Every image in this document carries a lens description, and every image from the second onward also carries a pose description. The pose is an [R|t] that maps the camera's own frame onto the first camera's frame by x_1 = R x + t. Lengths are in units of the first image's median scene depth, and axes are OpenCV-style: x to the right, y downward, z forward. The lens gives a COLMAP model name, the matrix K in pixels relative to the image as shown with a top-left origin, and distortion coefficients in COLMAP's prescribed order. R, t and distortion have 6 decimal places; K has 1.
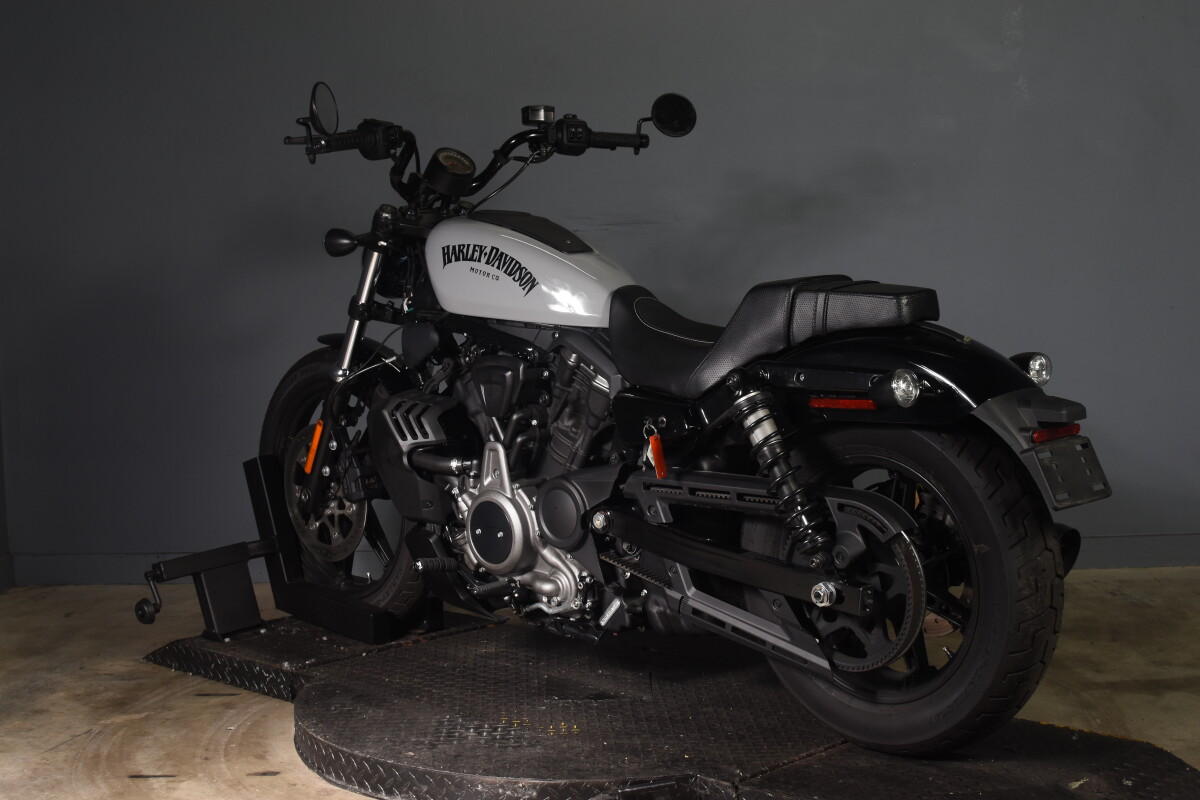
lens RADIAL K [[1776.5, 0, 600.0], [0, 1776.5, 400.0], [0, 0, 1]] dist [-0.092938, -0.032667]
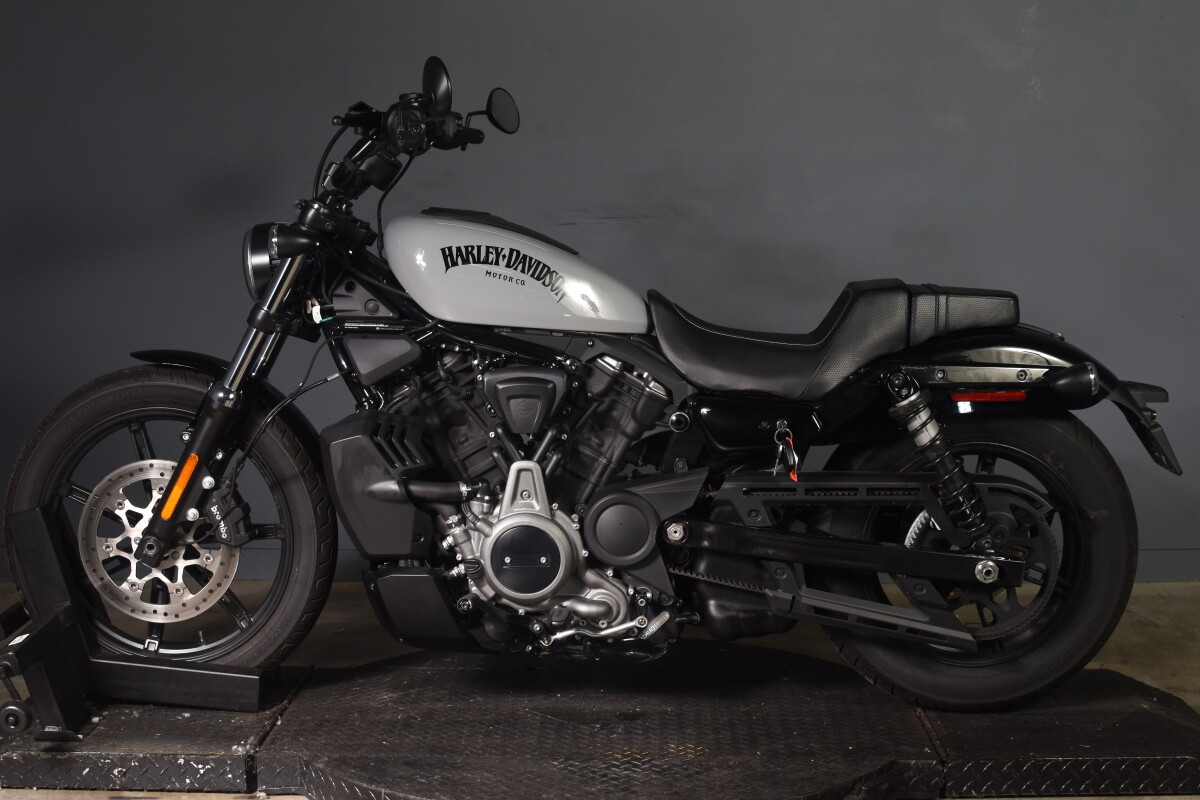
lens RADIAL K [[1776.5, 0, 600.0], [0, 1776.5, 400.0], [0, 0, 1]] dist [-0.092938, -0.032667]
pose [[0.743469, -0.050867, 0.666833, -0.825703], [0.048247, 0.998585, 0.022381, -0.034085], [-0.667027, 0.015533, 0.744871, 0.369452]]
